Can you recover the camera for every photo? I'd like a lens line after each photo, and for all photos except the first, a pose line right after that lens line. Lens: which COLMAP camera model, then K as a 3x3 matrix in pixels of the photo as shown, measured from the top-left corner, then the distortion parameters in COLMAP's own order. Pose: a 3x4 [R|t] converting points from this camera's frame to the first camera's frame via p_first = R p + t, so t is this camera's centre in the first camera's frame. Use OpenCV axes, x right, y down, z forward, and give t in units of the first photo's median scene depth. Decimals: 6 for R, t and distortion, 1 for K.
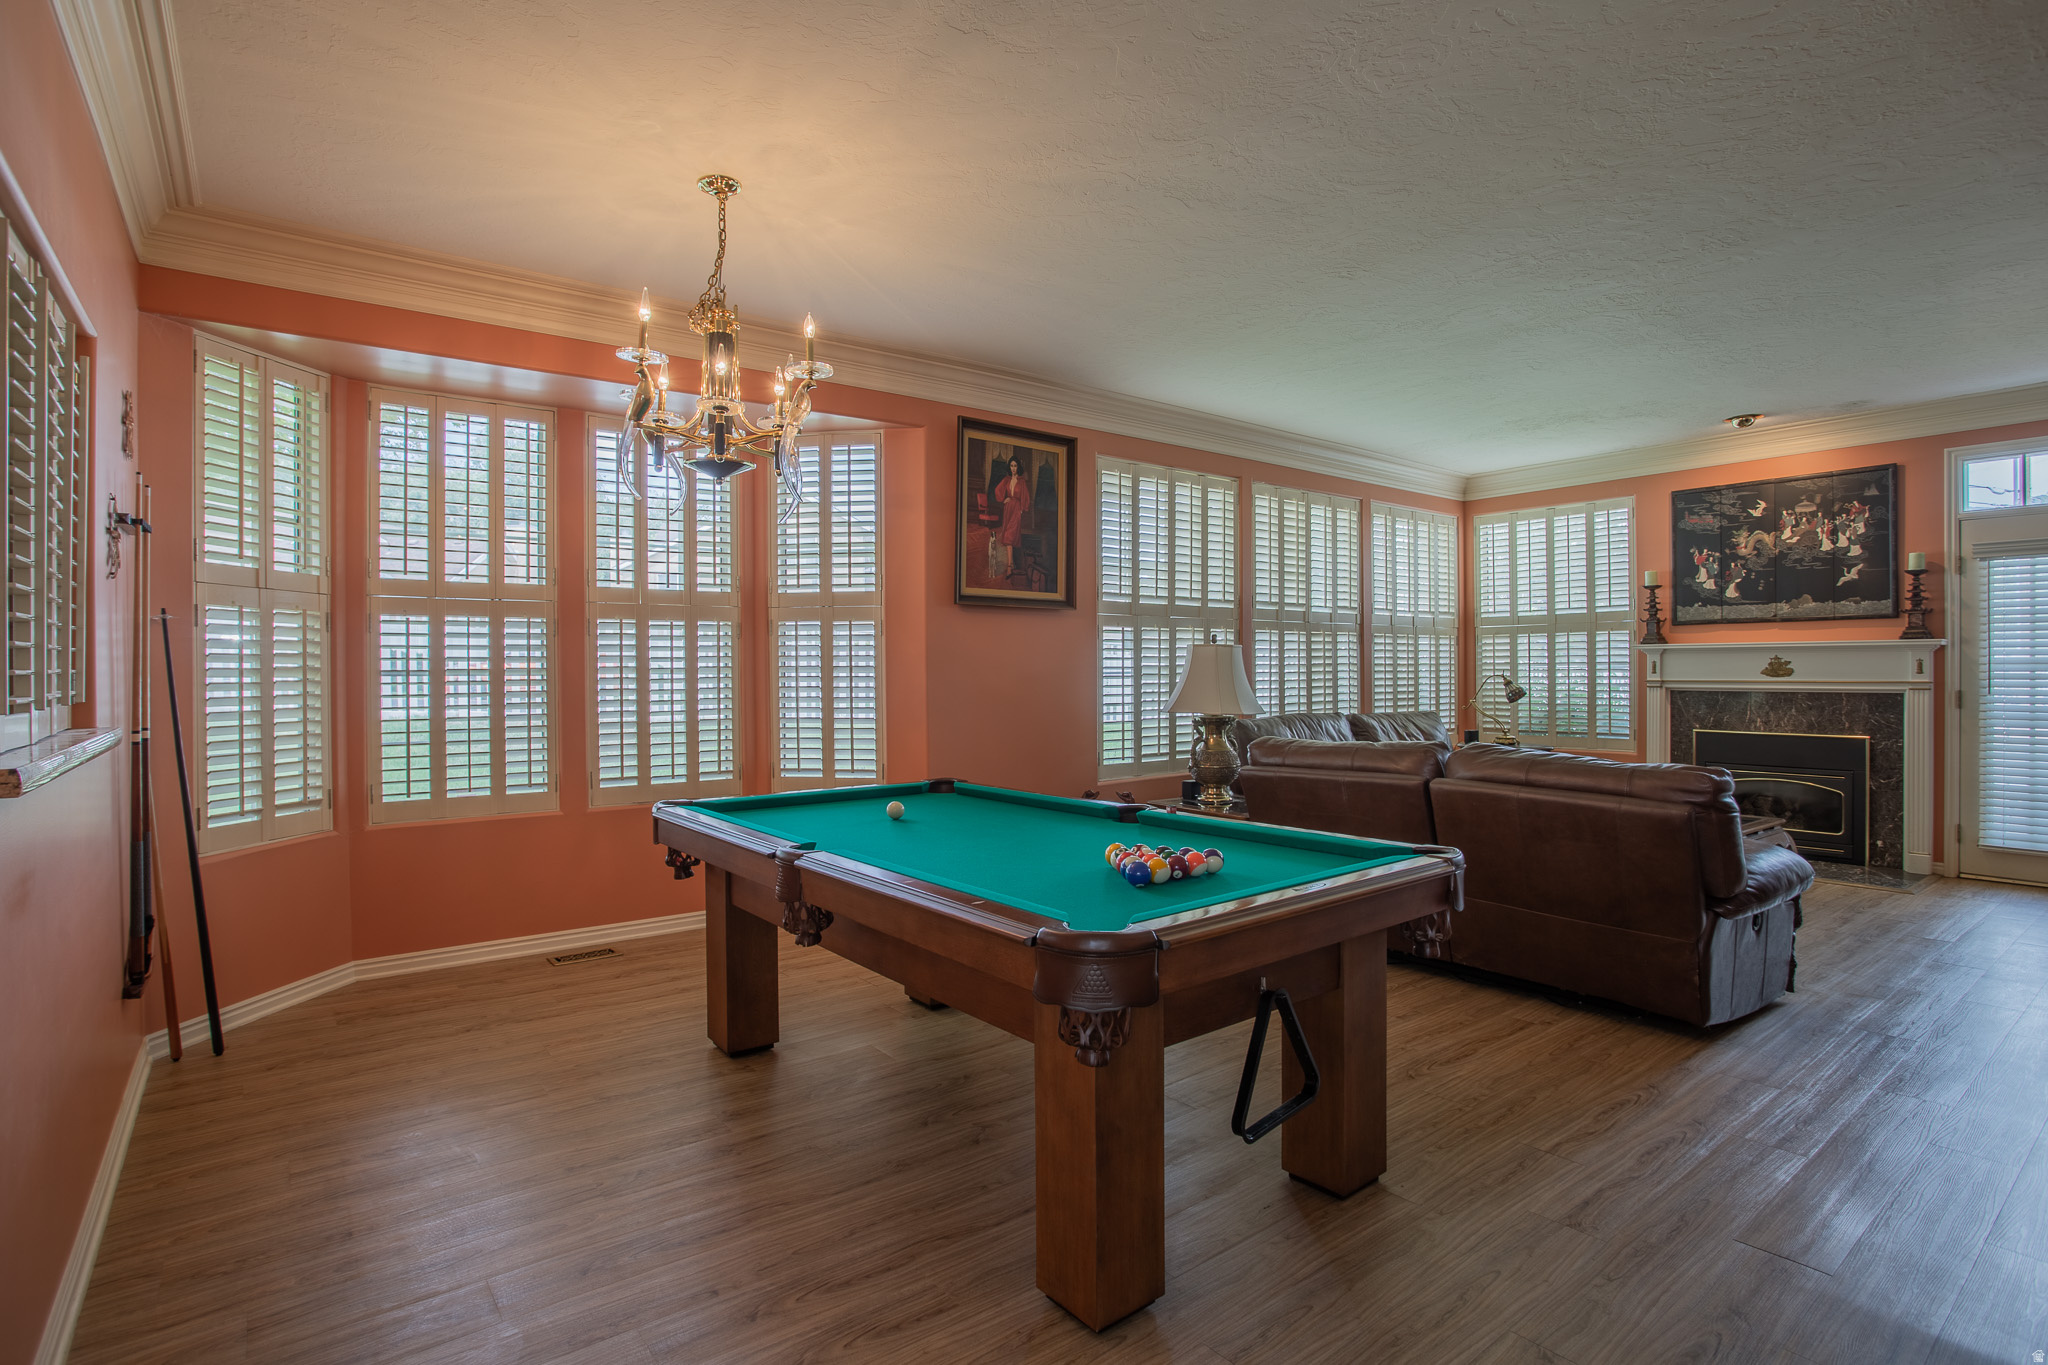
lens RADIAL K [[1003.5, 0, 1016.3], [0, 1003.5, 673.6], [0, 0, 1]] dist [-0.073653, 0.030299]
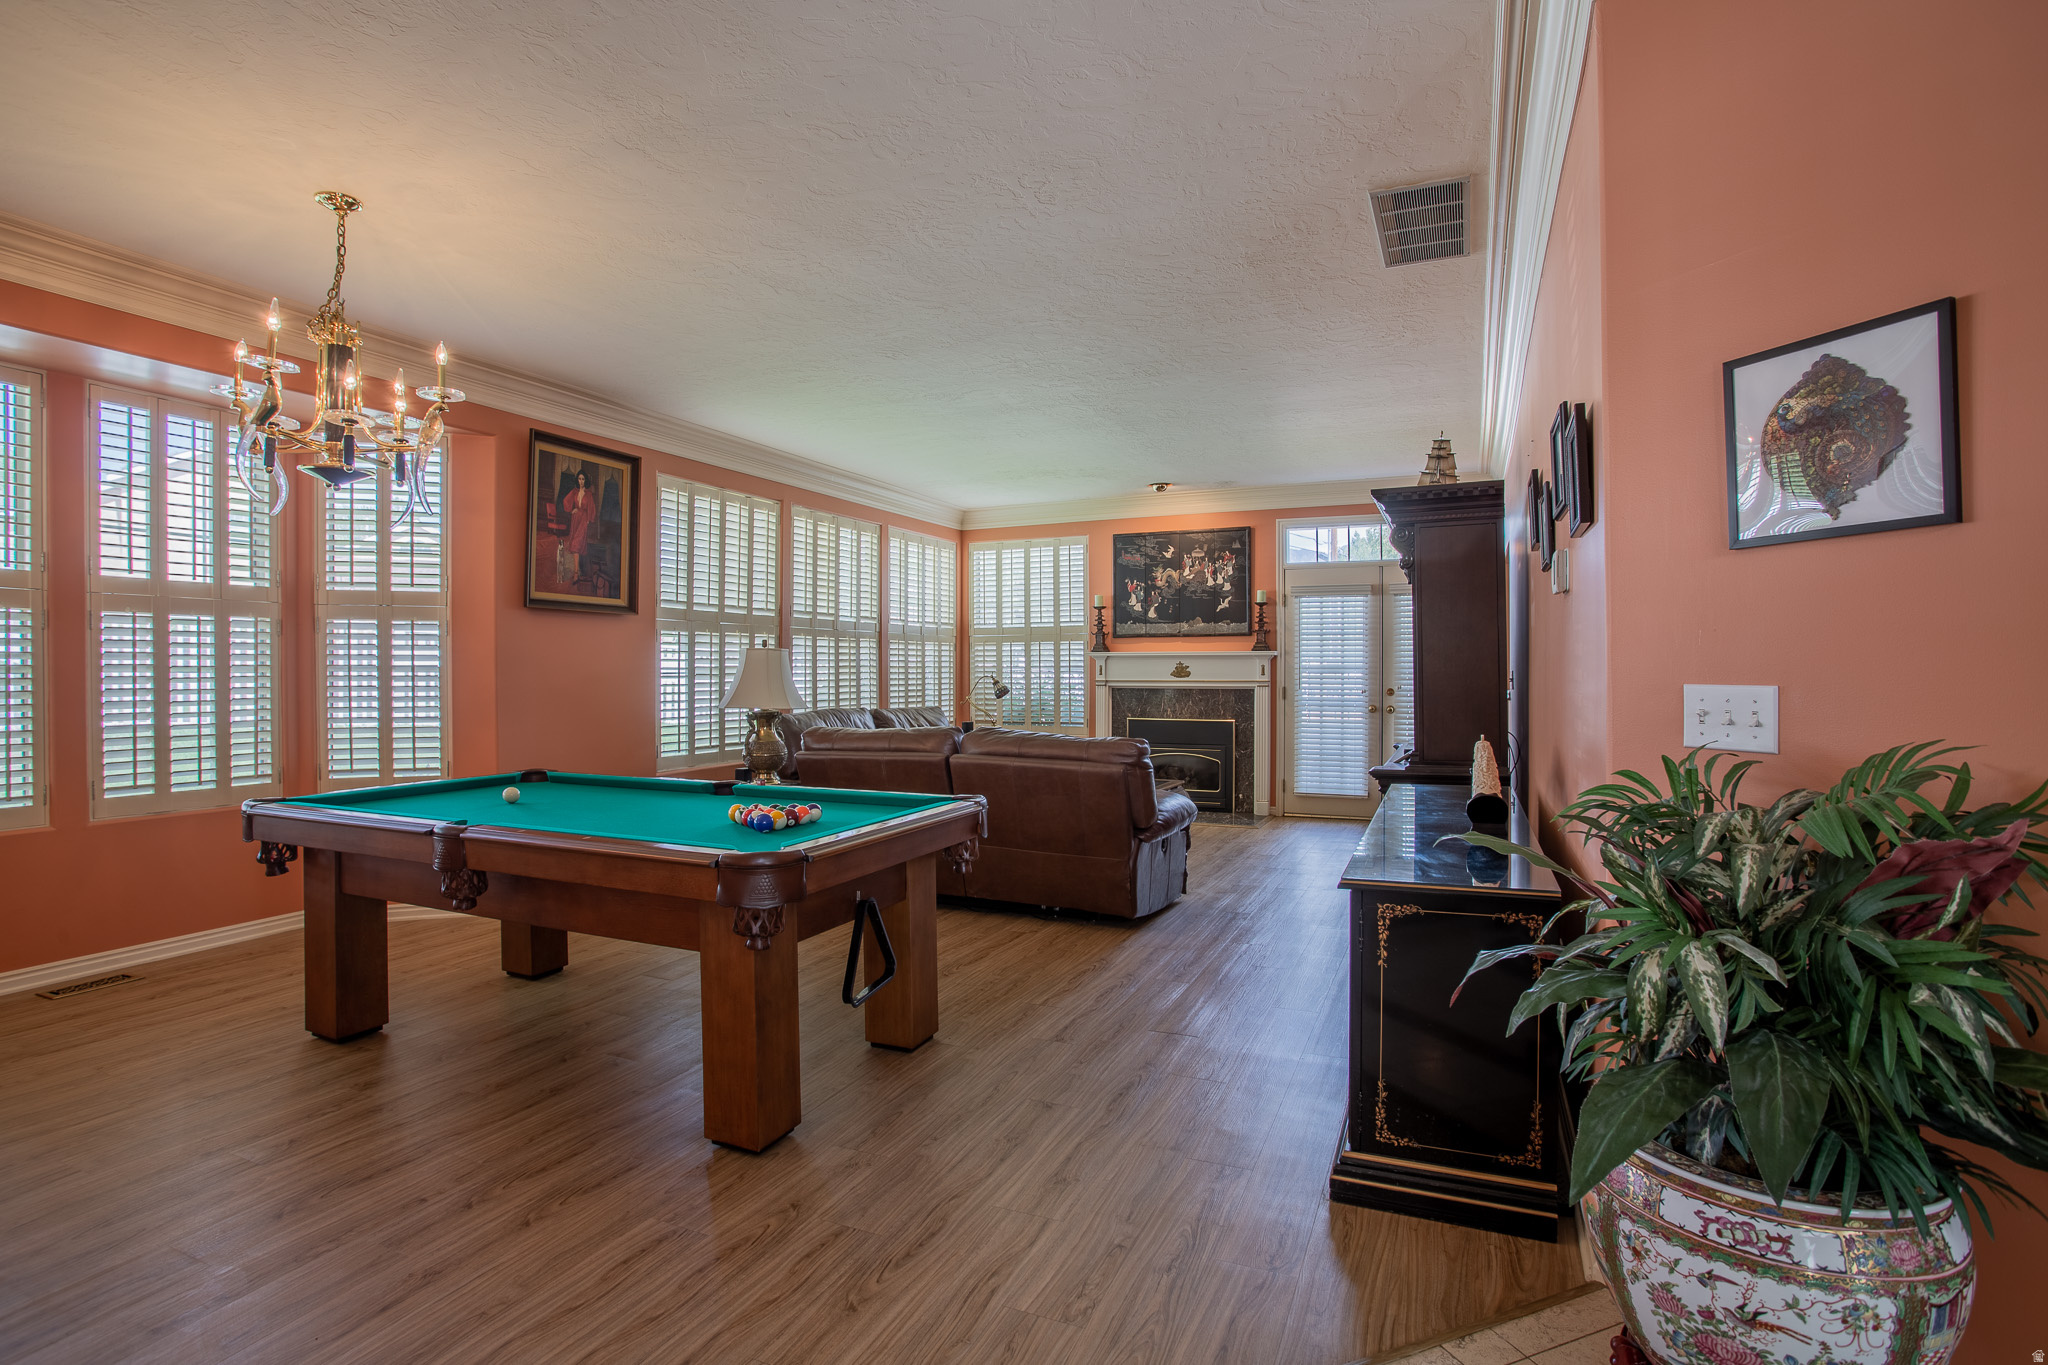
lens RADIAL K [[981.5, 0, 979.8], [0, 981.5, 678.6], [0, 0, 1]] dist [-0.113802, 0.082561]
pose [[0.897382, 0.000388, 0.441255, -0.073933], [-0.001686, 0.999995, 0.002549, 0.002221], [-0.441252, -0.003032, 0.897378, -0.108697]]
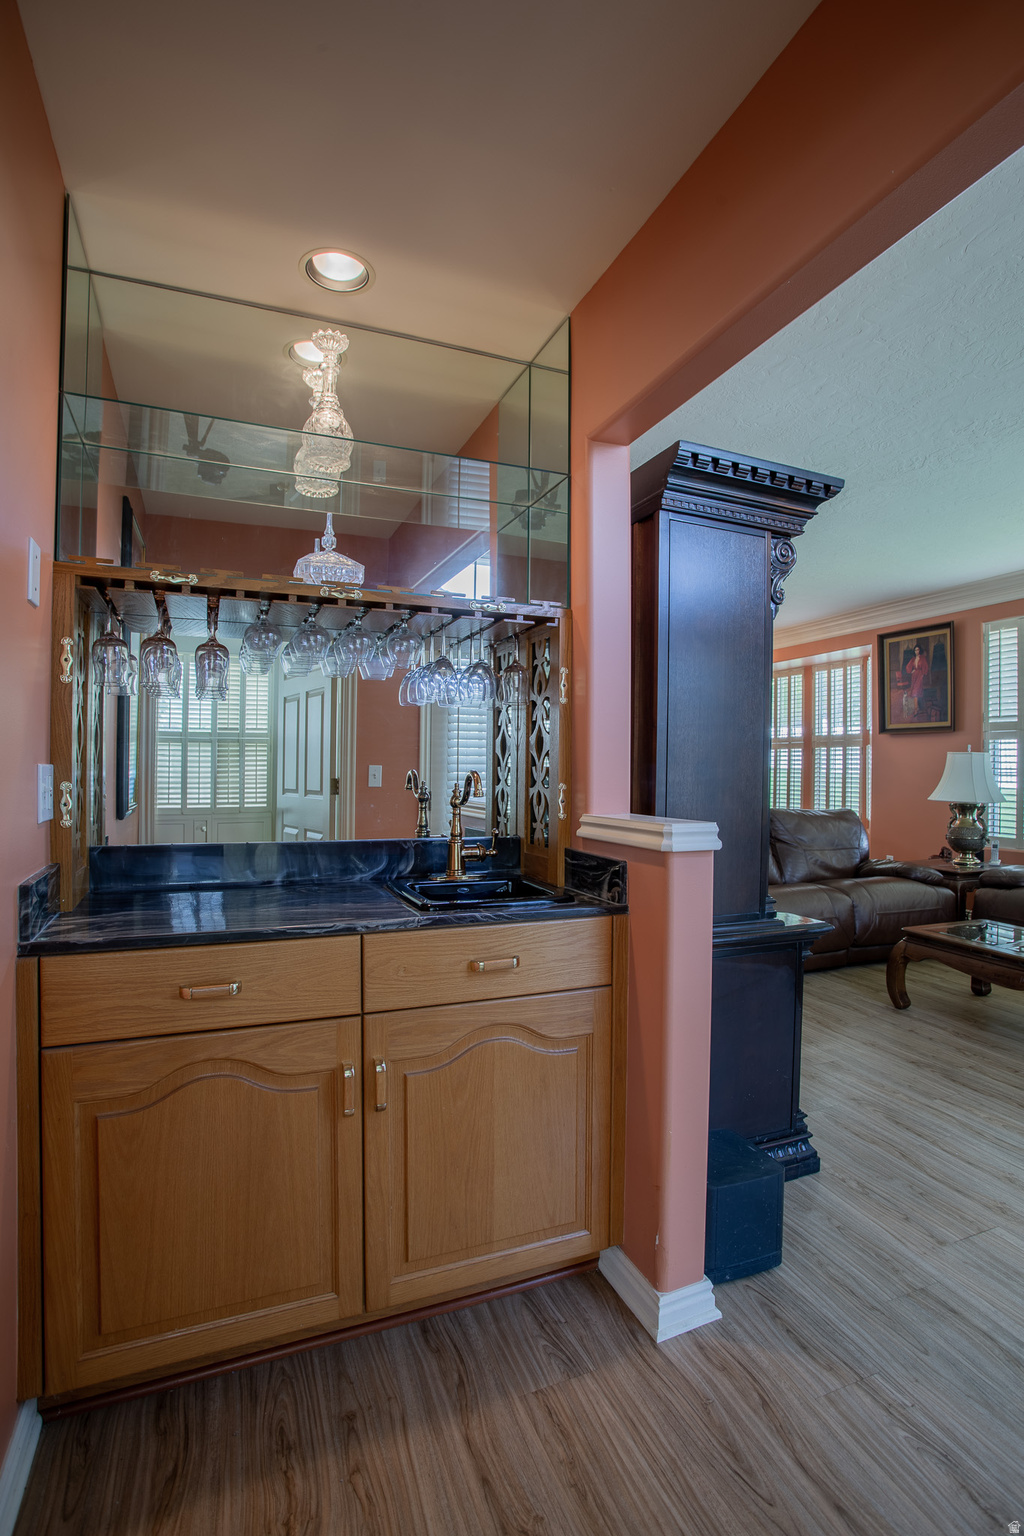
lens RADIAL K [[756.0, 0, 519.4], [0, 756.0, 765.6], [0, 0, 1]] dist [-0.071834, 0.031326]
pose [[-0.291248, 0.000462, -0.956647, 1.410624], [-0.003514, 0.999993, 0.001553, -0.010156], [0.956641, 0.003814, -0.291245, 0.722614]]
